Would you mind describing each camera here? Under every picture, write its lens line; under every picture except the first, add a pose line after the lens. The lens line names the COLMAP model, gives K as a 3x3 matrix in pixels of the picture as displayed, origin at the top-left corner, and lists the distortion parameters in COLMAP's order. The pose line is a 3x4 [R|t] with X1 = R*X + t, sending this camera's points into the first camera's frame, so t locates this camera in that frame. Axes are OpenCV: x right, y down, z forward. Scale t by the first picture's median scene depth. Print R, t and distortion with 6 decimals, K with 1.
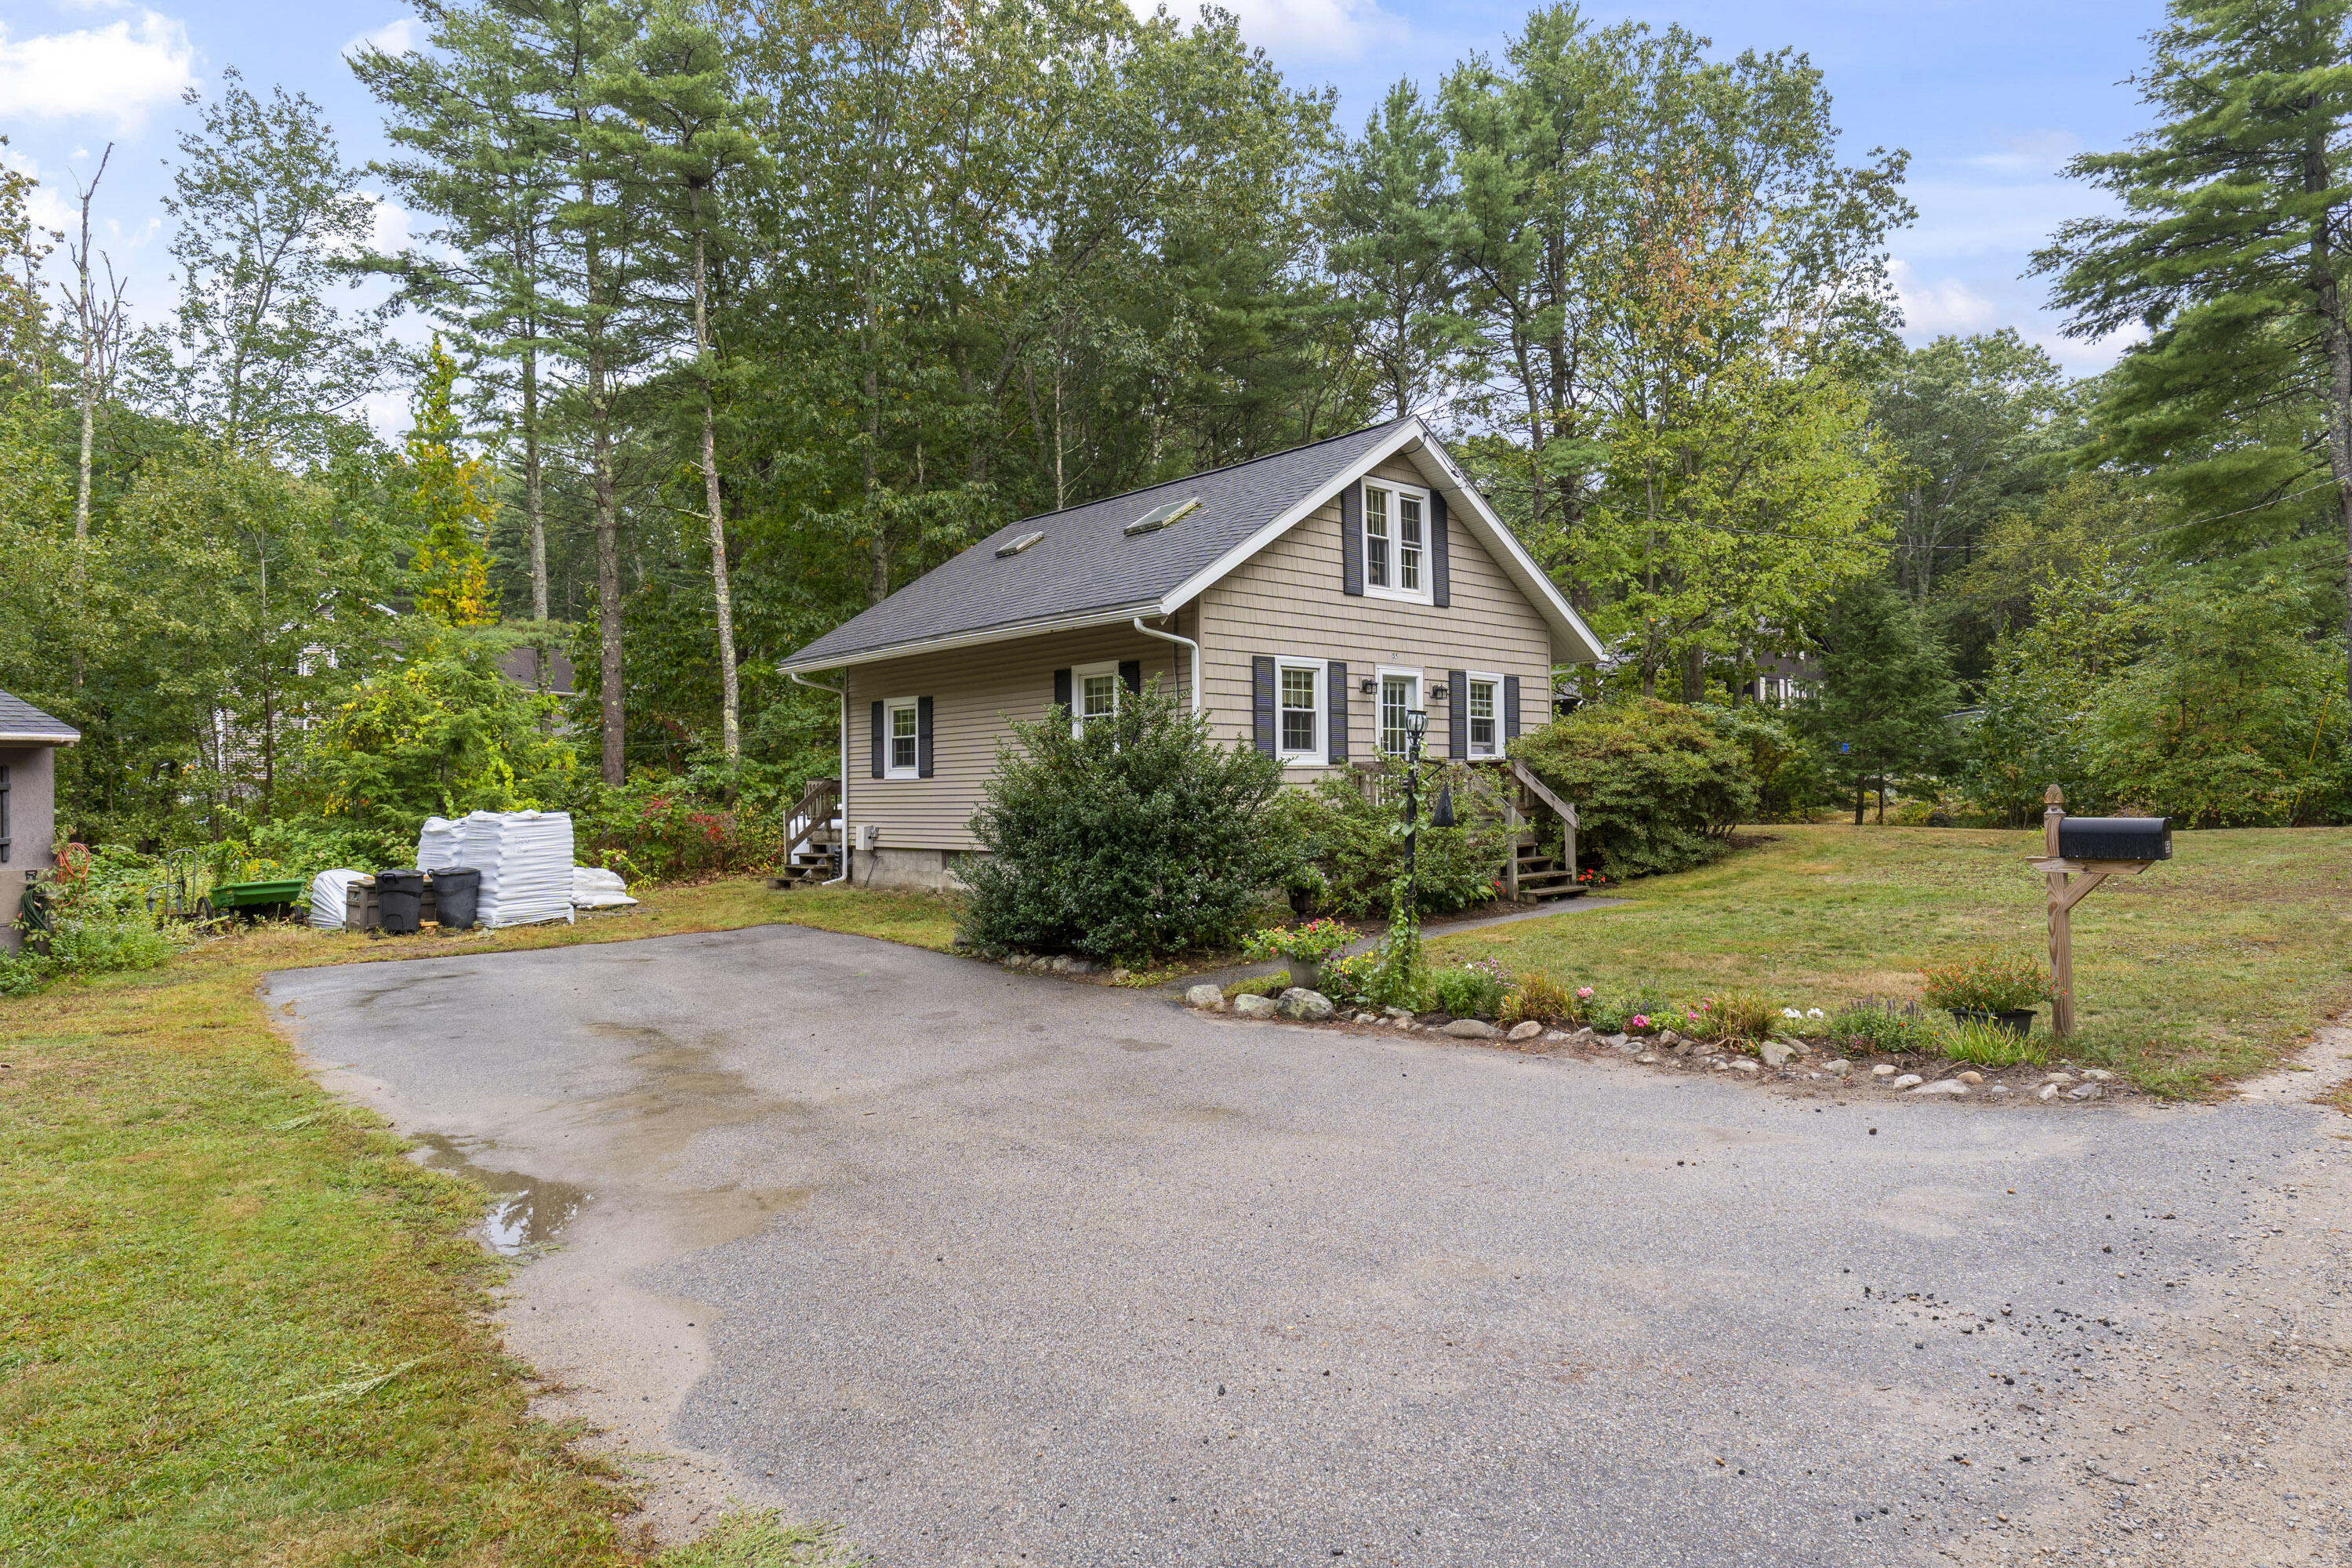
lens RADIAL K [[1332.2, 0, 1182.2], [0, 1332.2, 767.9], [0, 0, 1]] dist [0.000439, -0.000126]
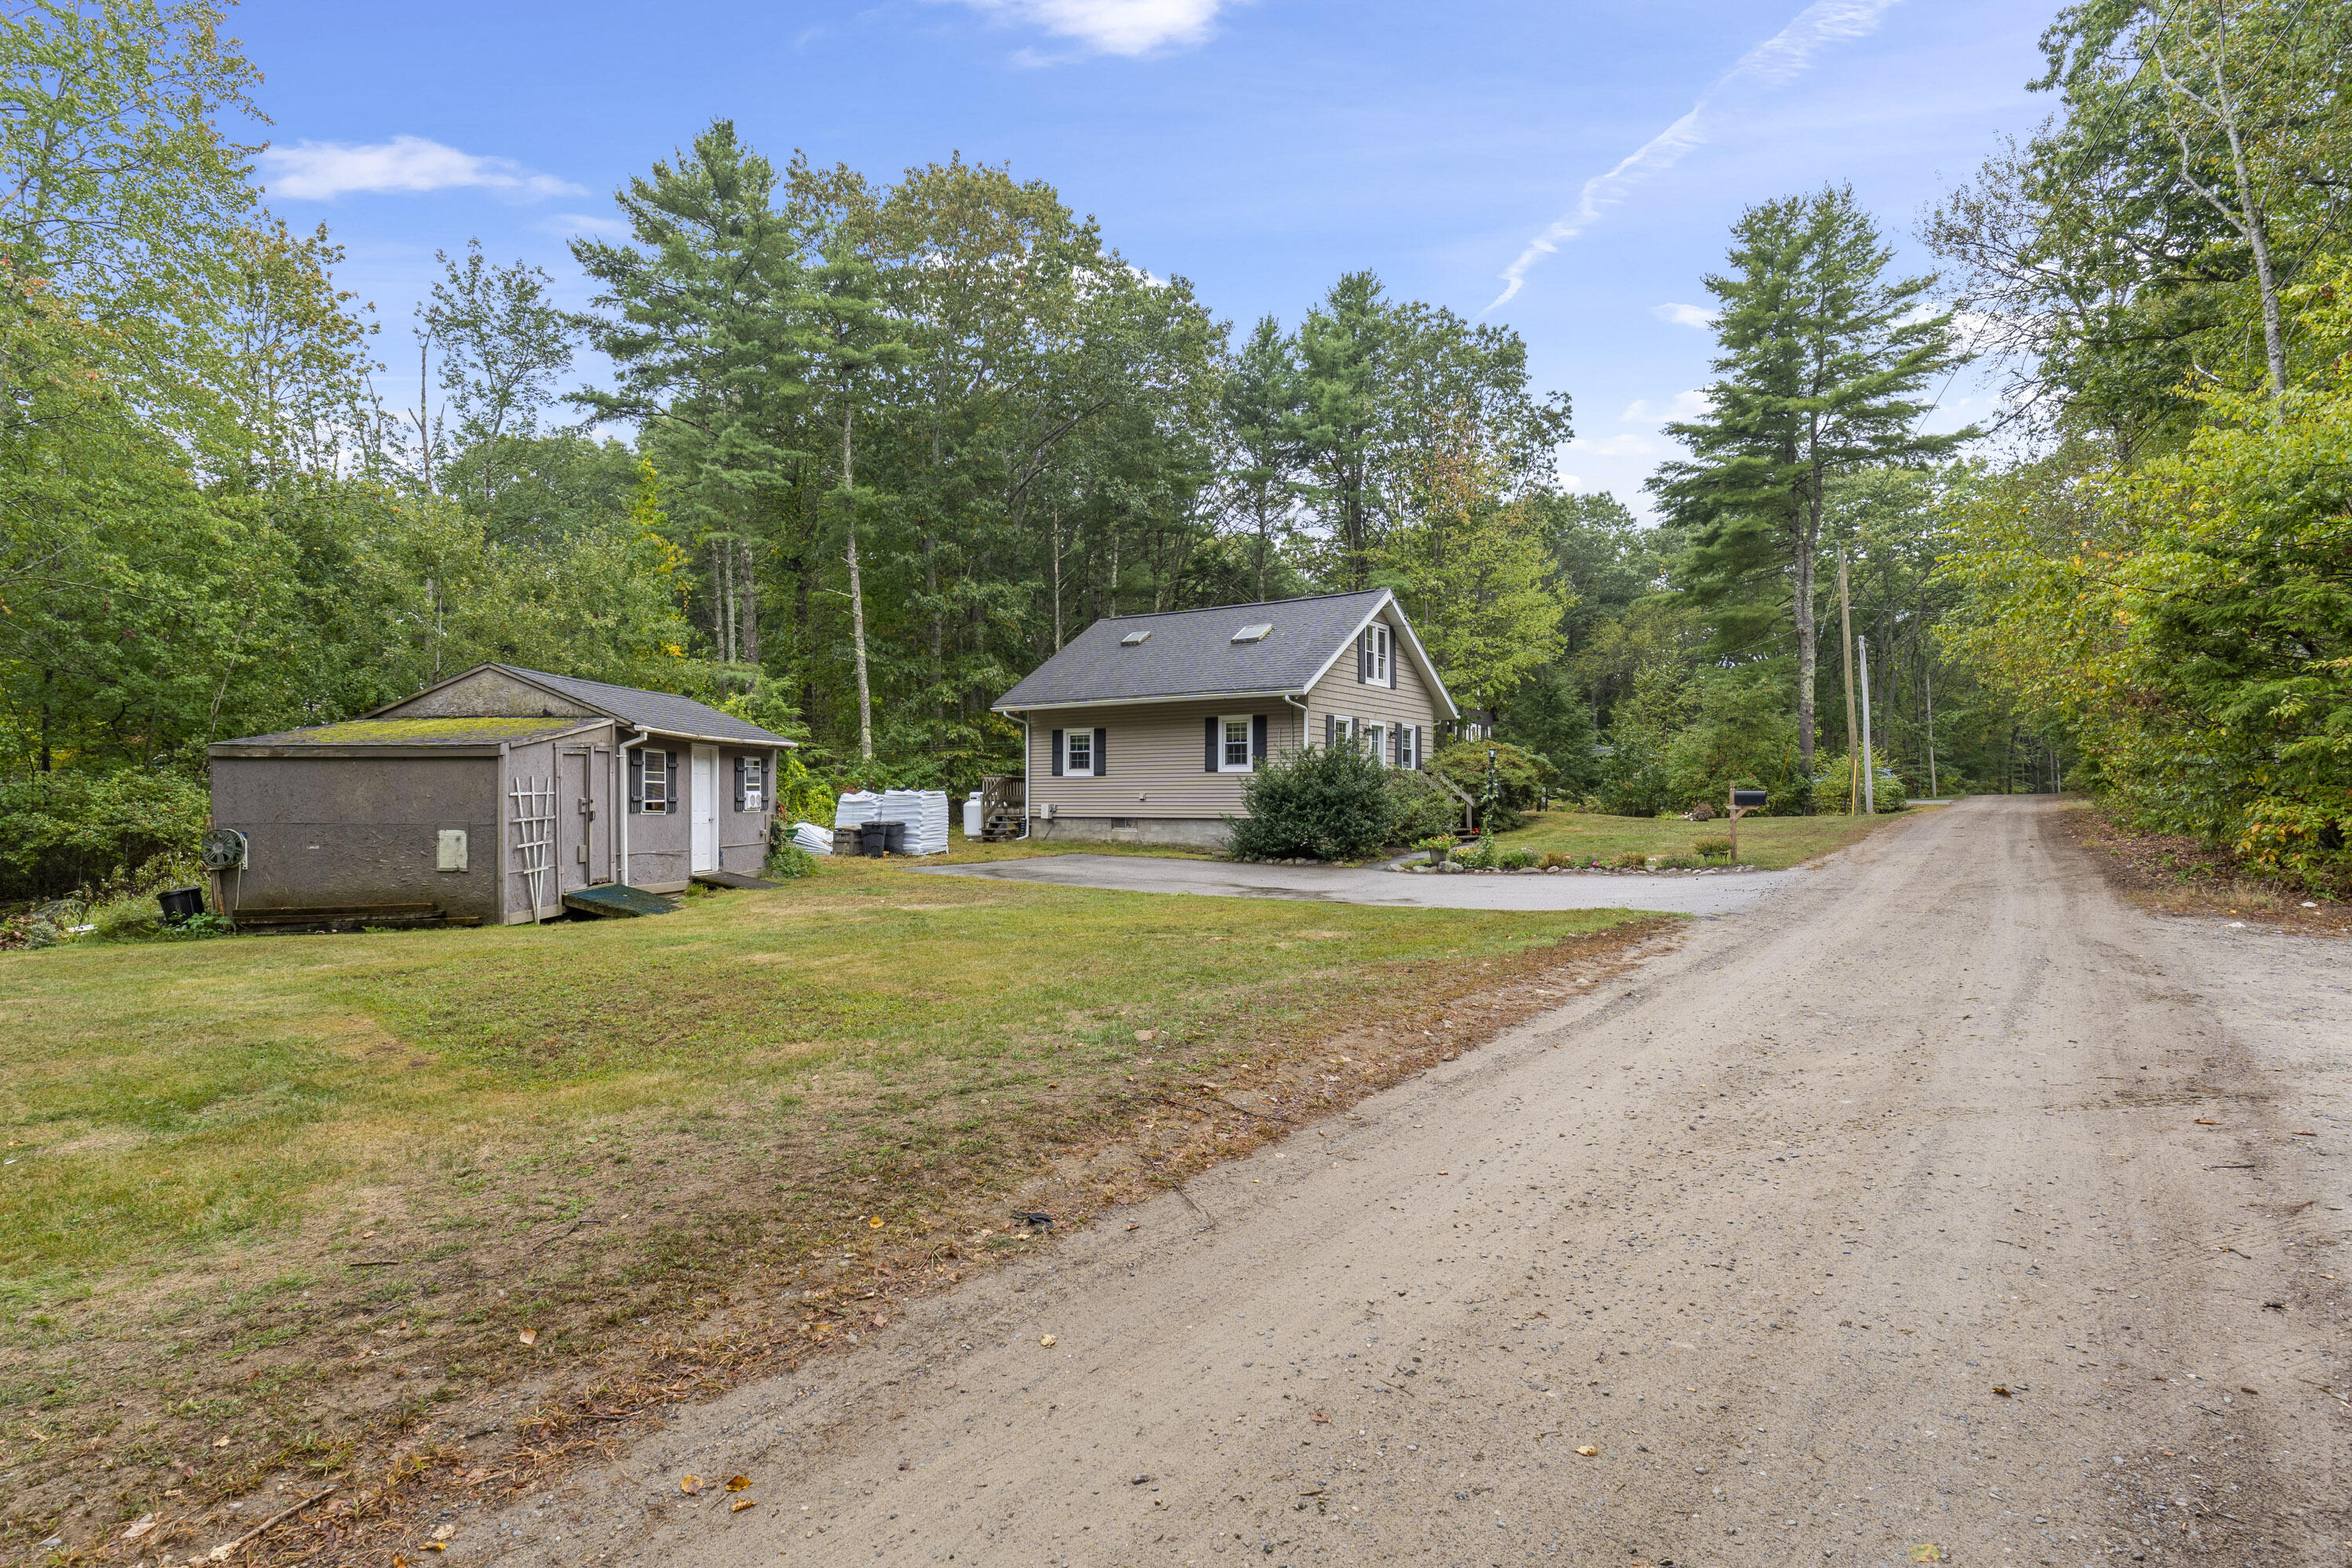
lens RADIAL K [[1174.0, 0, 1170.4], [0, 1174.0, 799.4], [0, 0, 1]] dist [0.002520, 0.000146]
pose [[0.971922, 0.013853, 0.234893, -0.445142], [-0.017527, 0.999754, 0.013562, 0.015218], [-0.234648, -0.017298, 0.971927, -0.476686]]
